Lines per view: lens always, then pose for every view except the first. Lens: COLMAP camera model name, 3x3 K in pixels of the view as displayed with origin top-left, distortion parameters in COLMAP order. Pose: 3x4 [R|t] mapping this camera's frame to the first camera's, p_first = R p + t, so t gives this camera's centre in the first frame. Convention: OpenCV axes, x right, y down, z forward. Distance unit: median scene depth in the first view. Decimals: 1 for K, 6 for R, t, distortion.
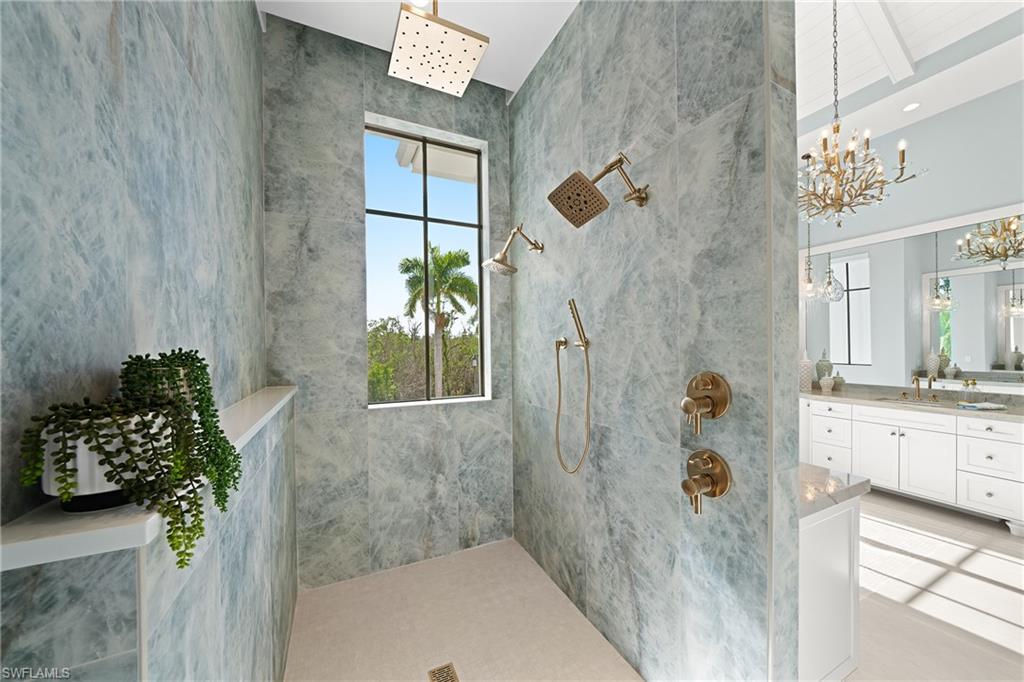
lens RADIAL K [[355.7, 0, 507.7], [0, 355.7, 348.4], [0, 0, 1]] dist [-0.006539, -0.000154]
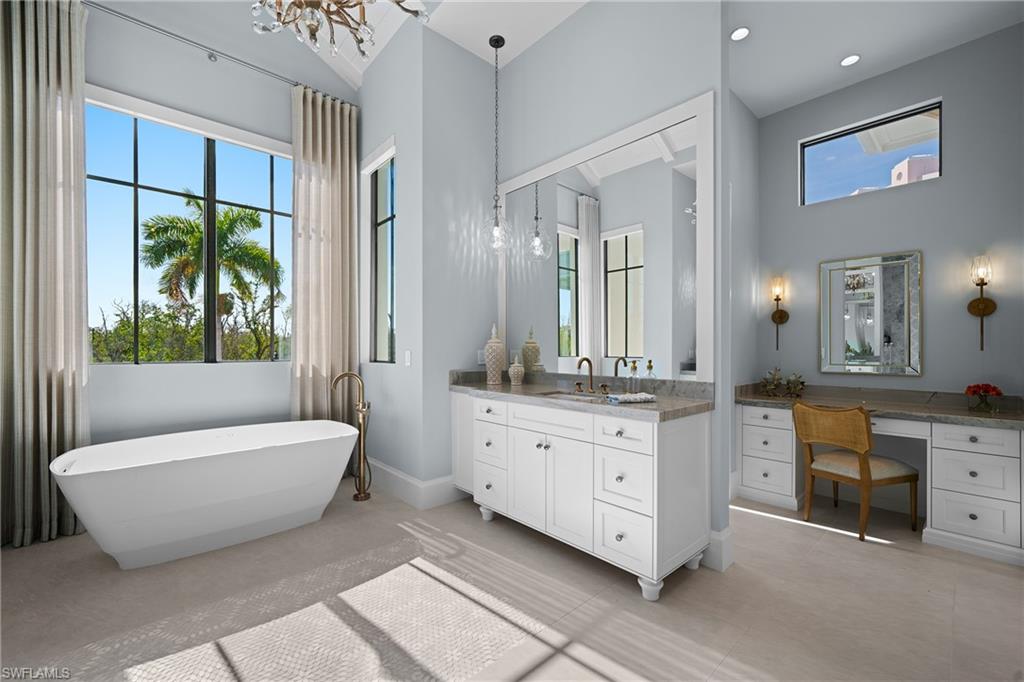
lens RADIAL K [[418.3, 0, 508.9], [0, 418.3, 346.2], [0, 0, 1]] dist [-0.006182, 0.000876]
pose [[0.954111, 0.011095, 0.299247, 0.903198], [-0.008205, 0.999907, -0.010913, 0.078239], [-0.299340, 0.007957, 0.954113, 0.320980]]
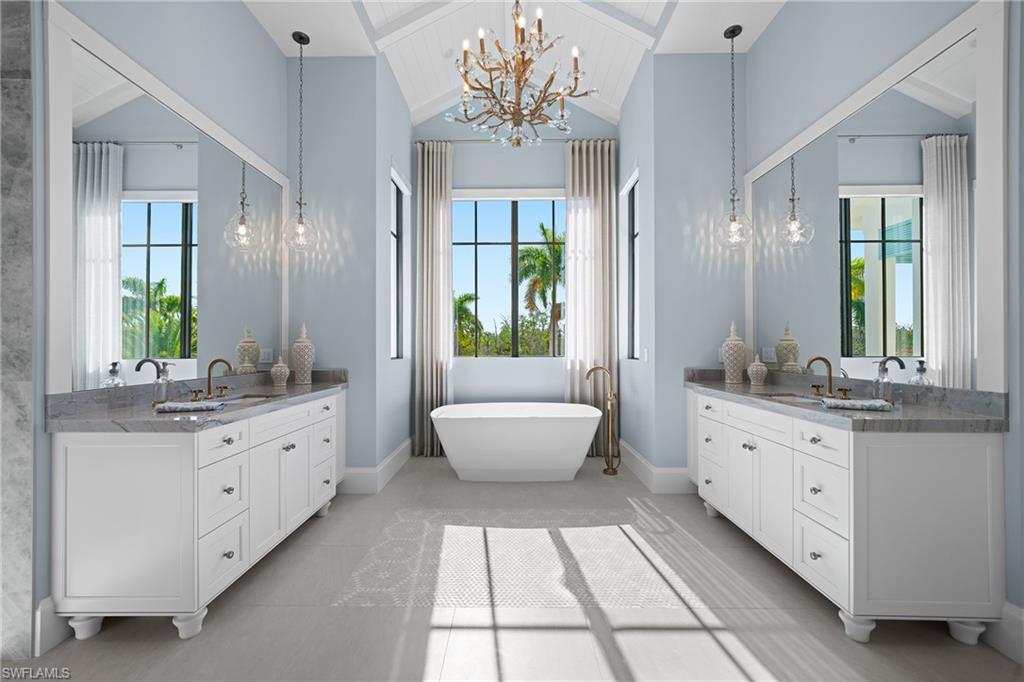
lens RADIAL K [[418.3, 0, 507.2], [0, 418.3, 339.9], [0, 0, 1]] dist [-0.006182, 0.000876]
pose [[0.902497, 0.000804, -0.430696, 1.148112], [-0.008777, 0.999825, -0.016525, 0.078409], [0.430607, 0.018694, 0.902346, 0.161266]]
